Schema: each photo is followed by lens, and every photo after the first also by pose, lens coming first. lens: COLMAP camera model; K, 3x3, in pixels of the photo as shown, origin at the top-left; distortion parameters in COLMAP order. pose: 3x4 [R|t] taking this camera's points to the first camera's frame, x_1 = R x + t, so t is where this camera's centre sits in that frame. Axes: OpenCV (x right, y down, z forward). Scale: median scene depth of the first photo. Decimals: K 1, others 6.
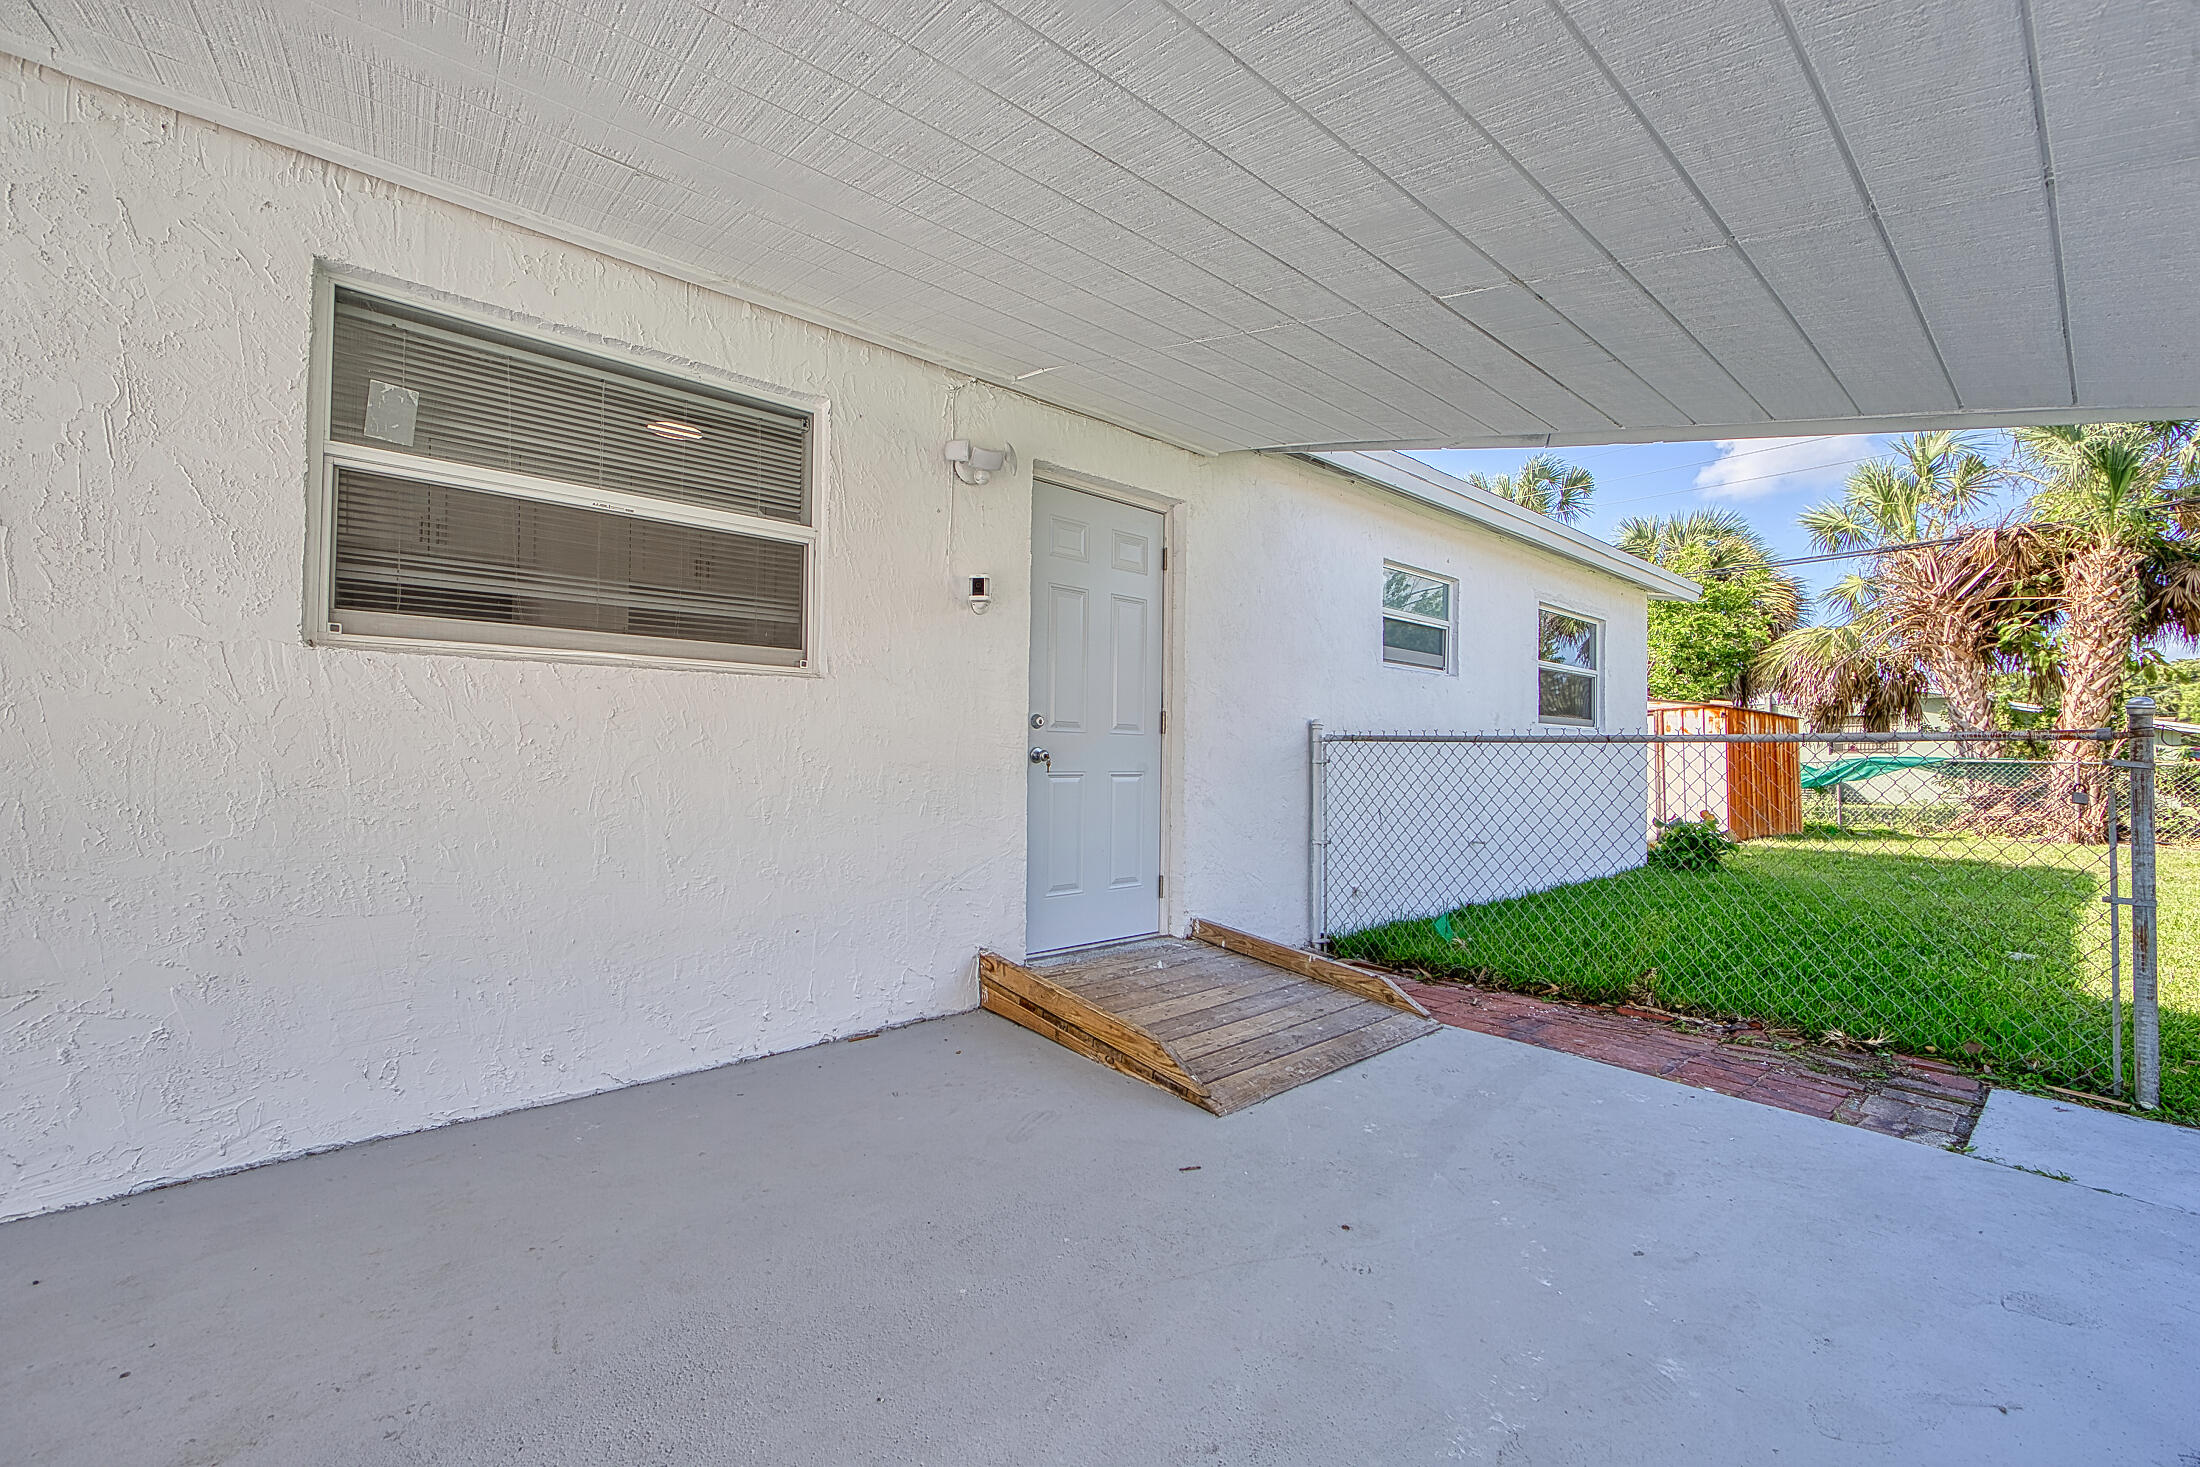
lens RADIAL K [[881.2, 0, 1086.3], [0, 881.2, 735.1], [0, 0, 1]] dist [-0.009020, 0.000648]
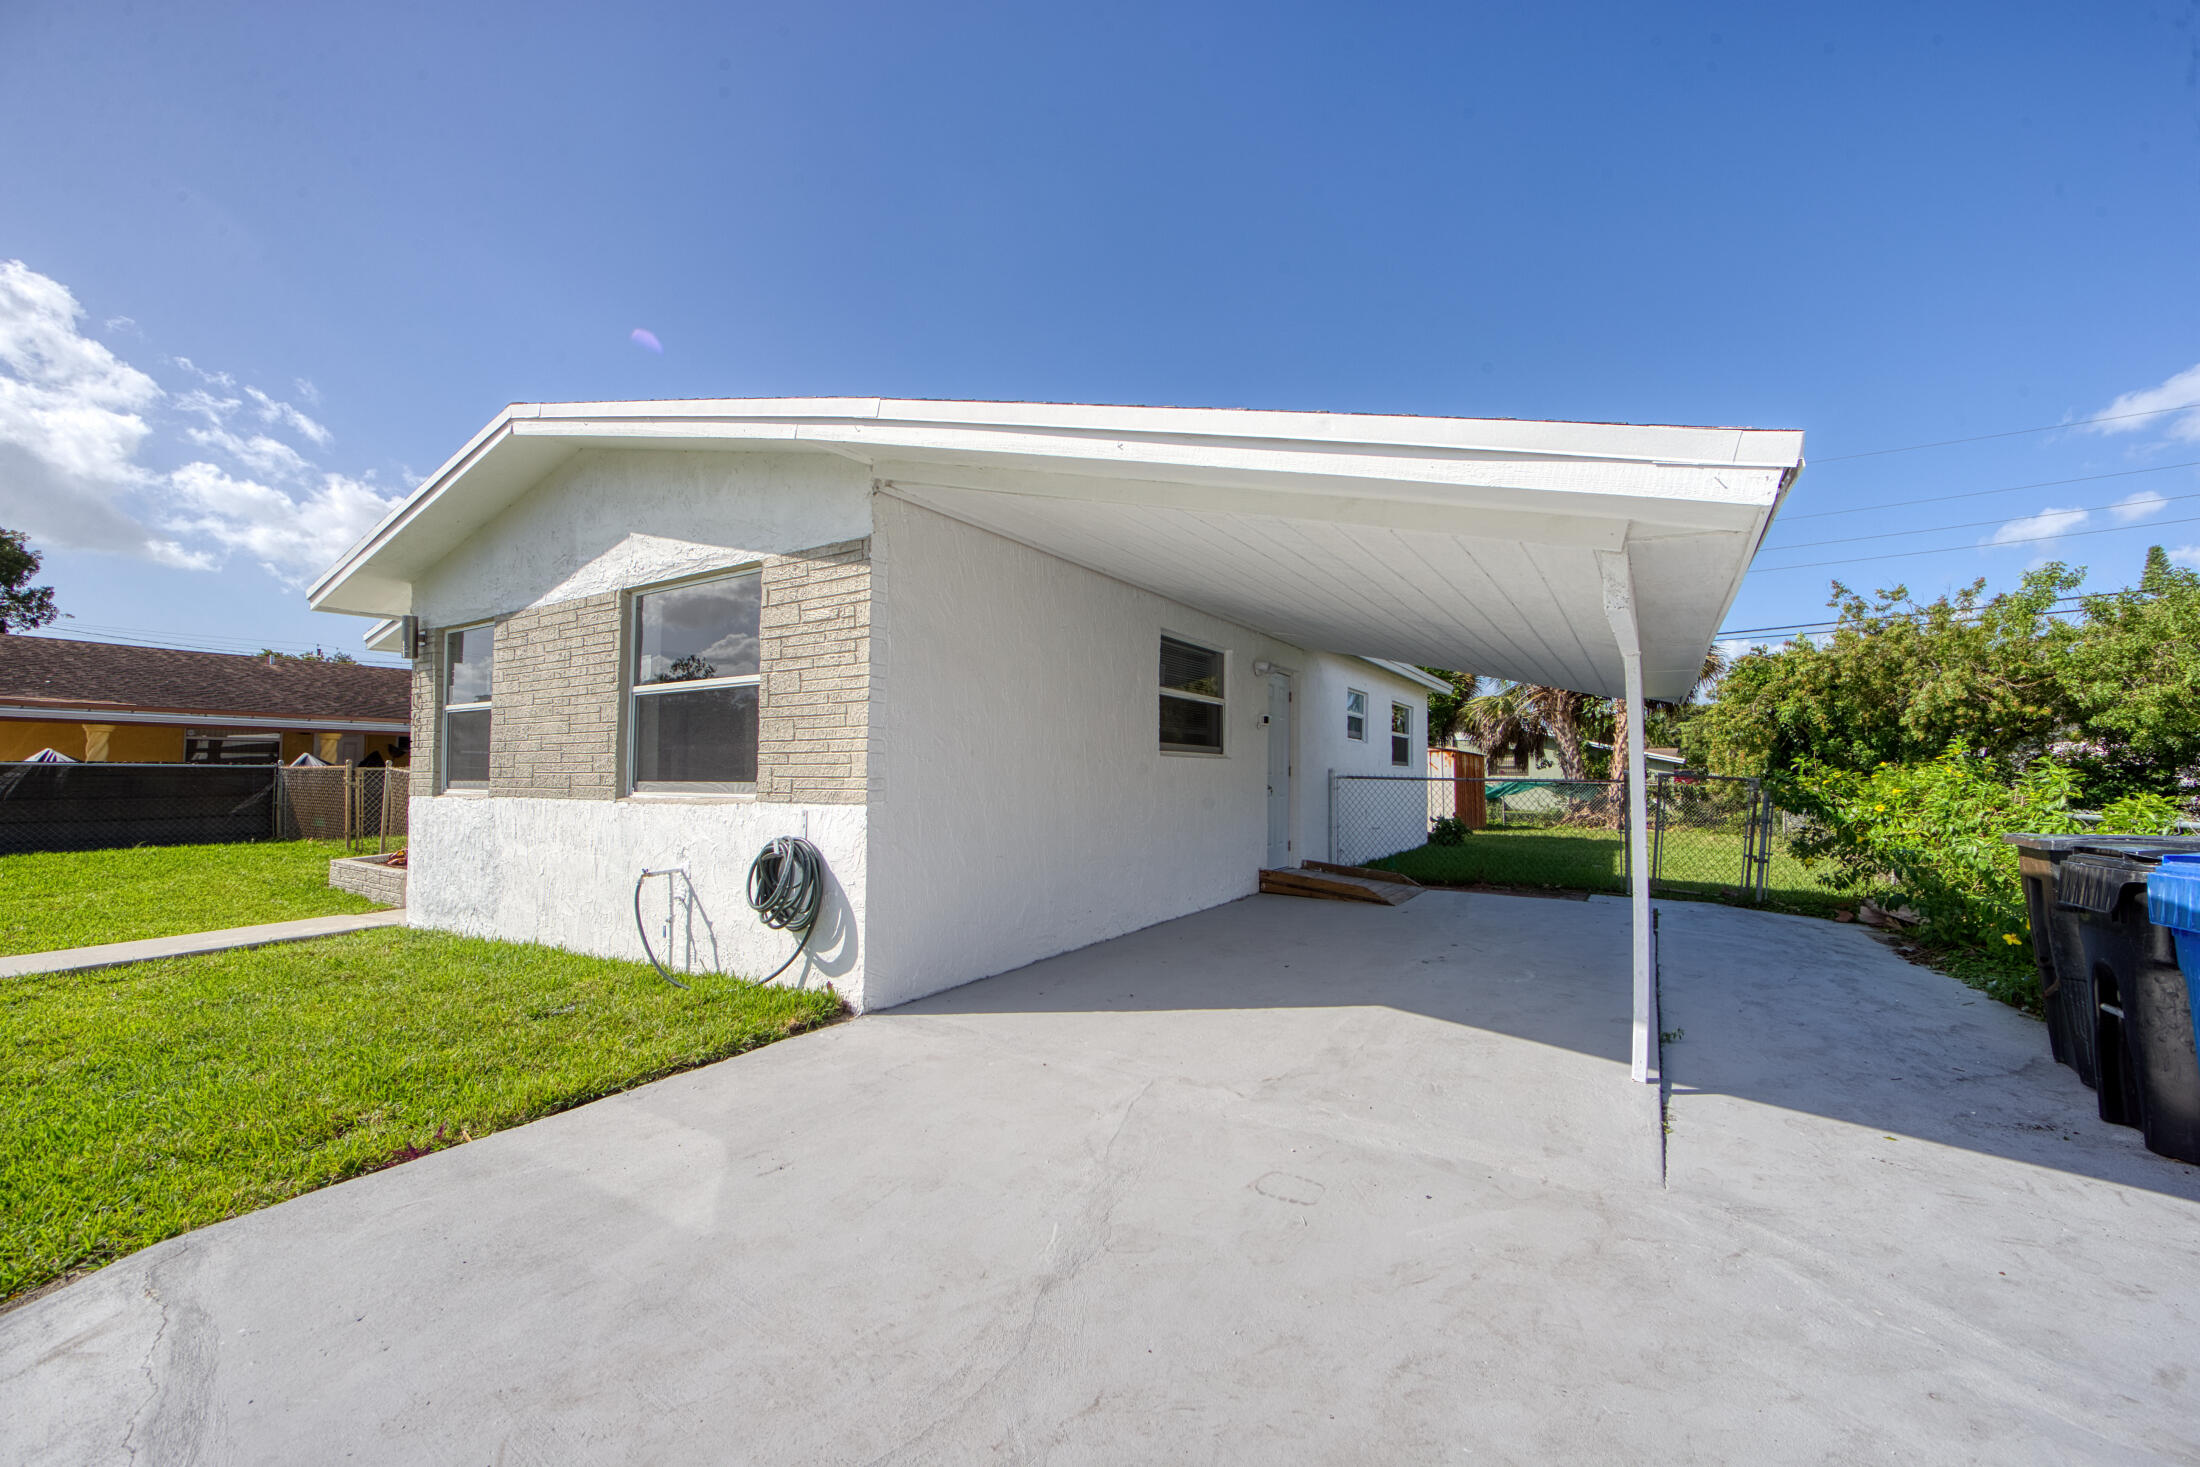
lens RADIAL K [[881.2, 0, 1110.7], [0, 881.2, 742.7], [0, 0, 1]] dist [-0.009020, 0.000648]
pose [[0.949734, 0.009008, 0.312929, -0.338692], [-0.004729, 0.999885, -0.014430, -0.017116], [-0.313022, 0.012225, 0.949667, -0.311653]]
